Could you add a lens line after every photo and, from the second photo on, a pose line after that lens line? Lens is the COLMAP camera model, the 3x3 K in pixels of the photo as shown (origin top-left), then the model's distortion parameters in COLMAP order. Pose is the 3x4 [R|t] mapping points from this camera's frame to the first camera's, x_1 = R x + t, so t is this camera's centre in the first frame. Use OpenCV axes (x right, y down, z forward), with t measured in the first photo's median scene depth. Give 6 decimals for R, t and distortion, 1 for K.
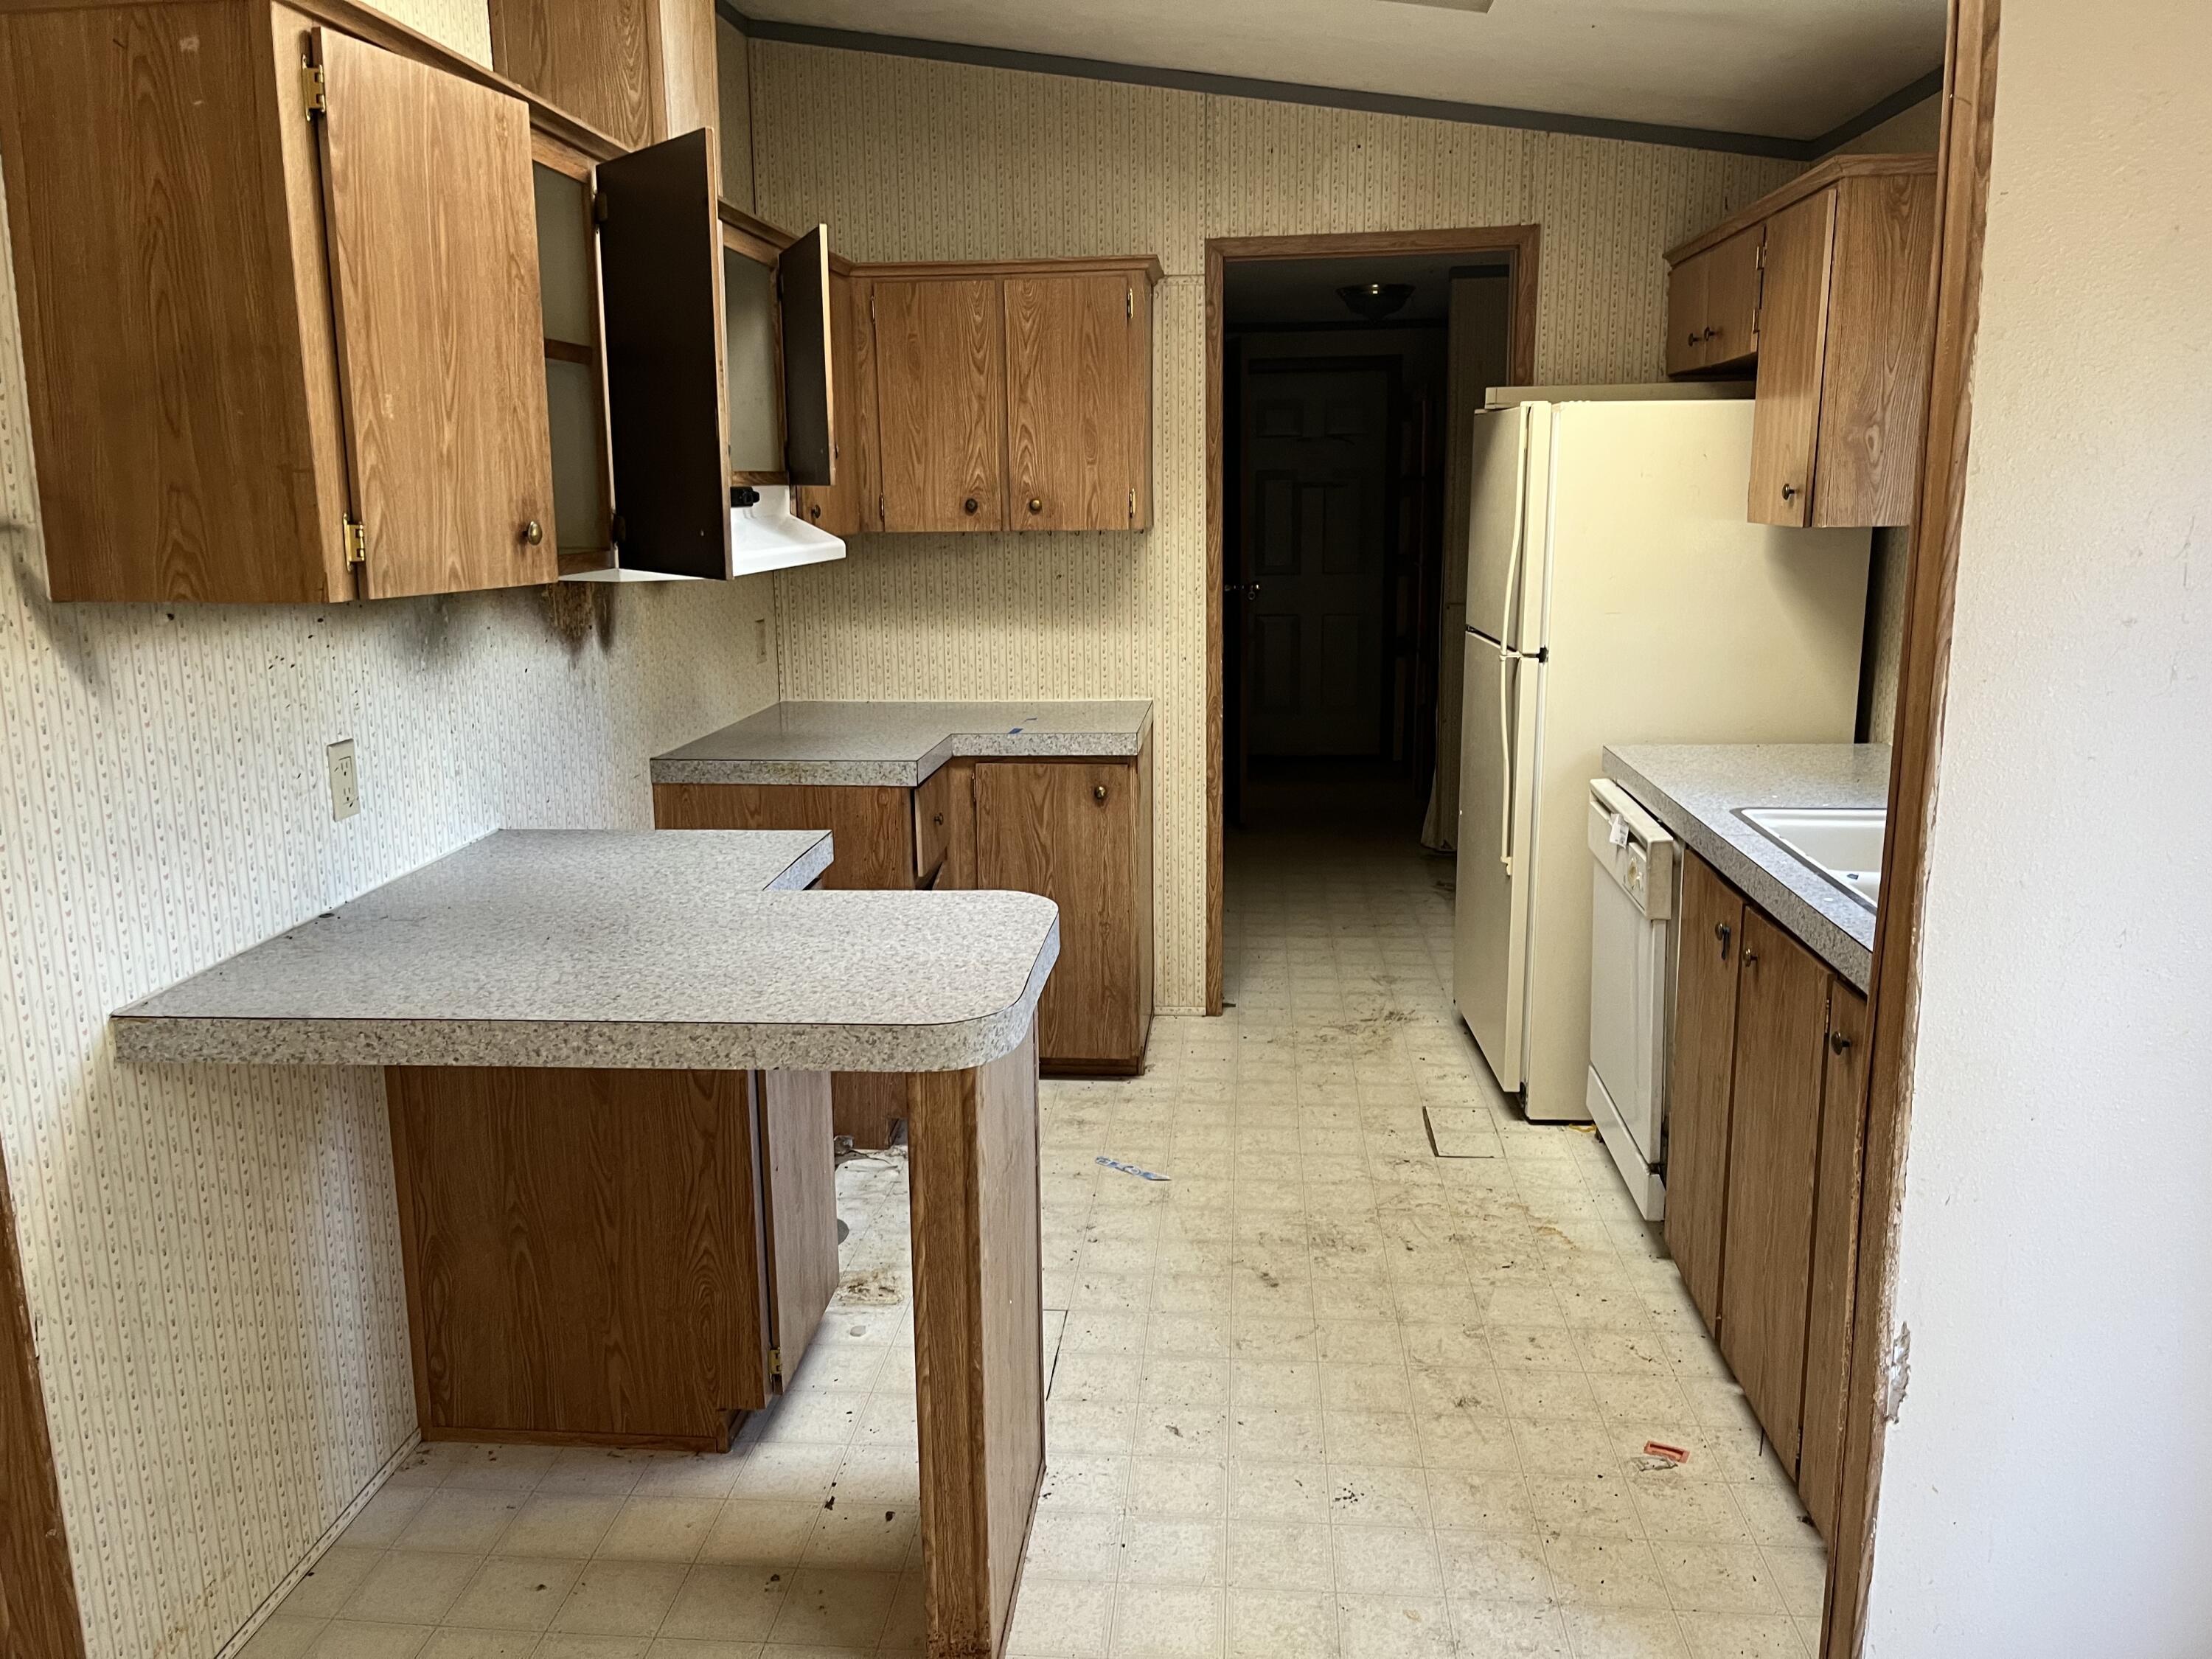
lens RADIAL K [[1657.1, 0, 1097.9], [0, 1657.1, 827.9], [0, 0, 1]] dist [0.080716, -0.103792]
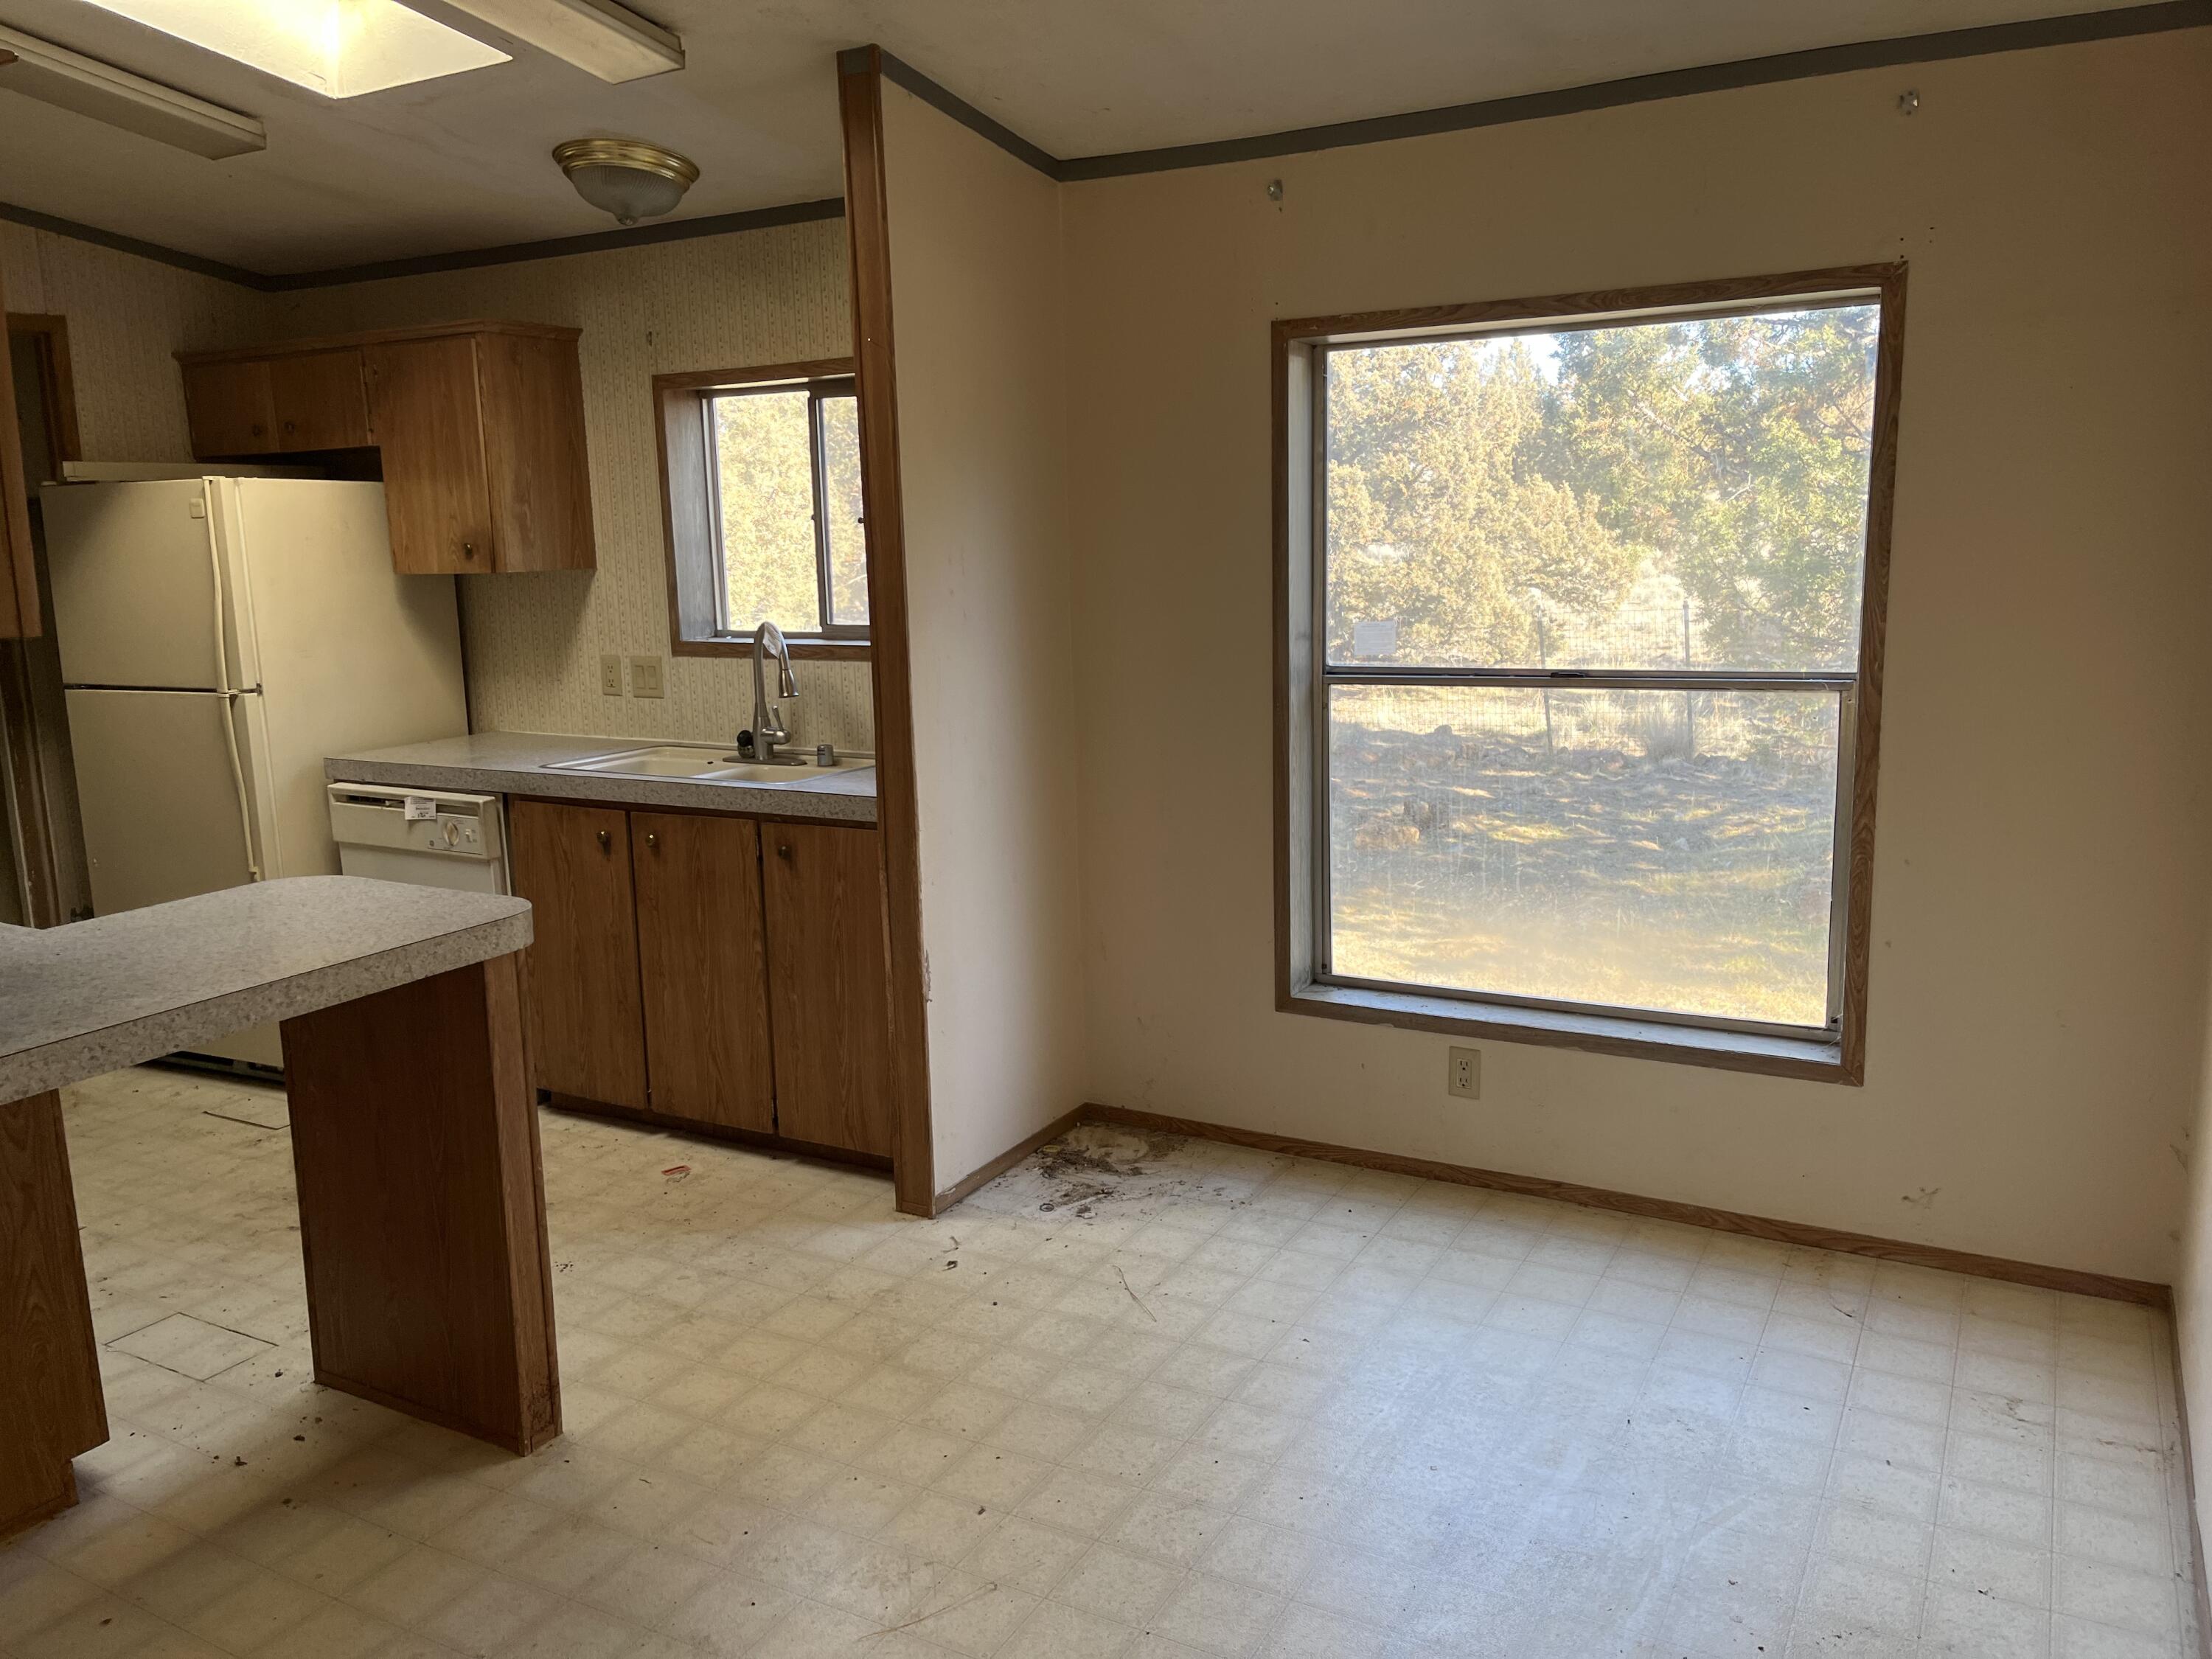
lens RADIAL K [[1657.1, 0, 1097.9], [0, 1657.1, 827.9], [0, 0, 1]] dist [0.080716, -0.103792]
pose [[0.397346, -0.158764, 0.903831, -0.661970], [0.204203, 0.975523, 0.081584, 0.018559], [-0.894660, 0.152148, 0.420040, -0.020000]]
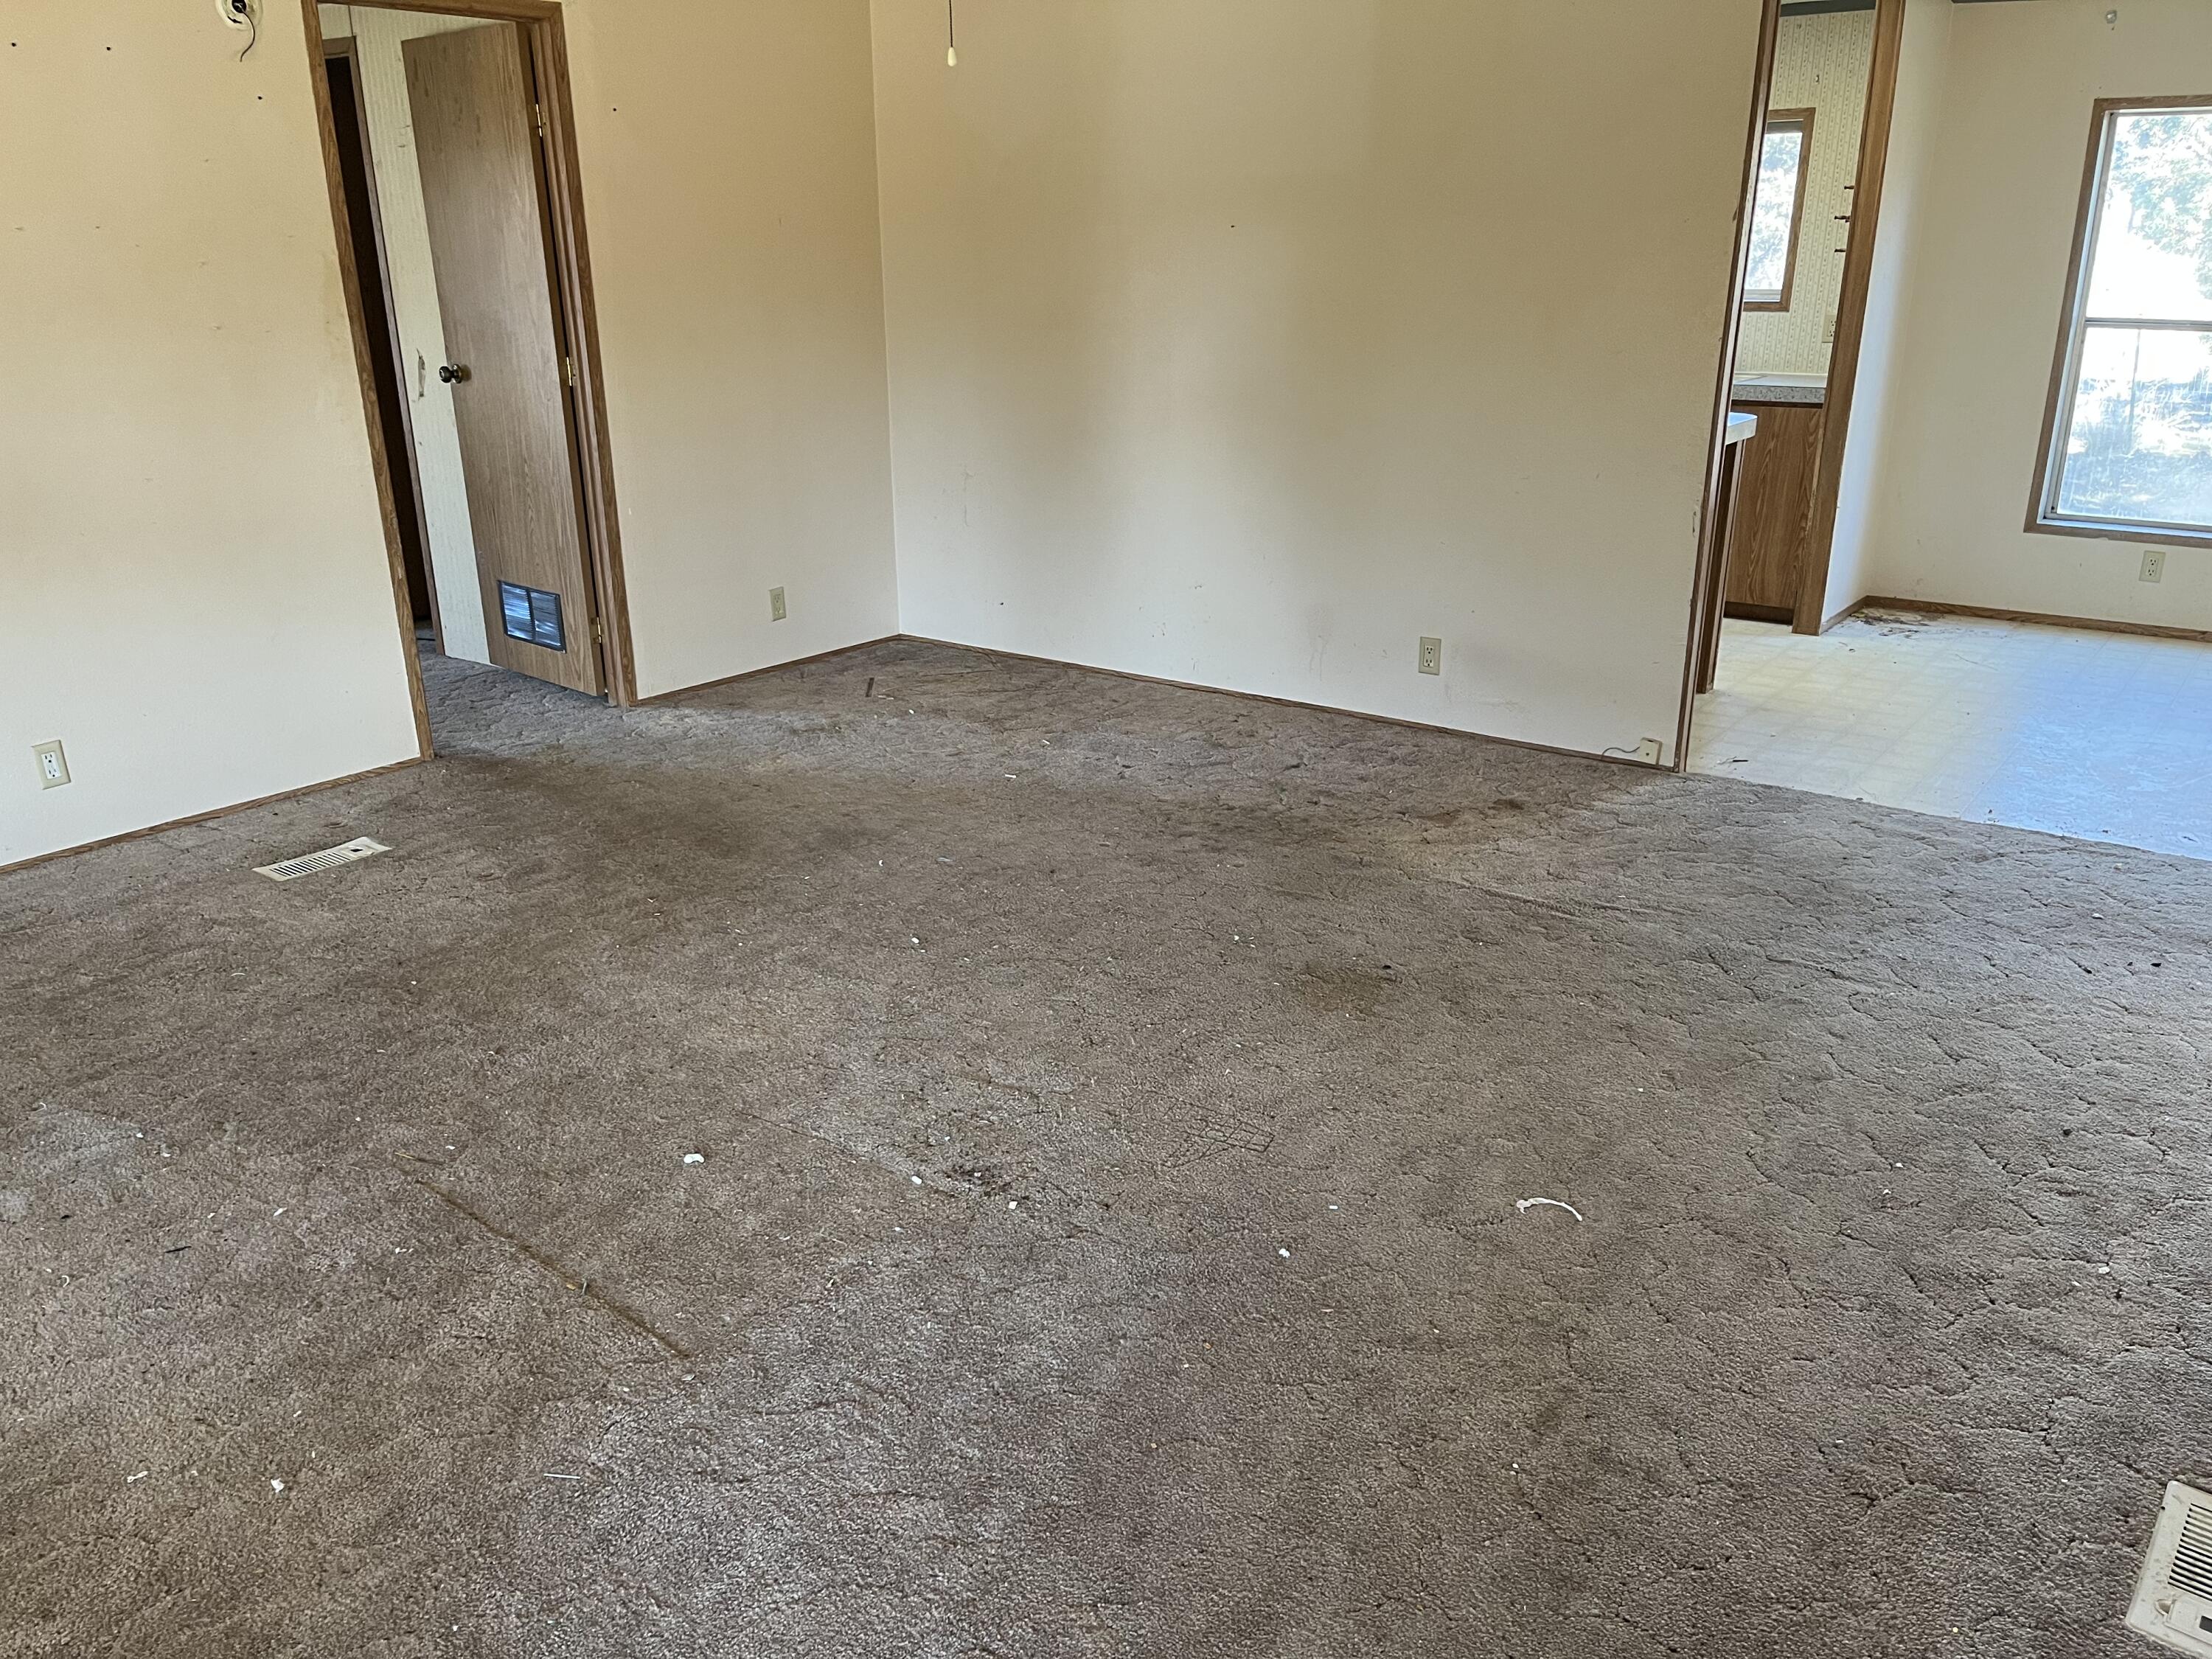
lens RADIAL K [[1657.1, 0, 1097.9], [0, 1657.1, 827.9], [0, 0, 1]] dist [0.080716, -0.103792]
pose [[0.521717, -0.273736, 0.808010, -1.843738], [0.170979, 0.961458, 0.215322, -0.011077], [-0.835810, 0.025816, 0.548412, 0.218838]]
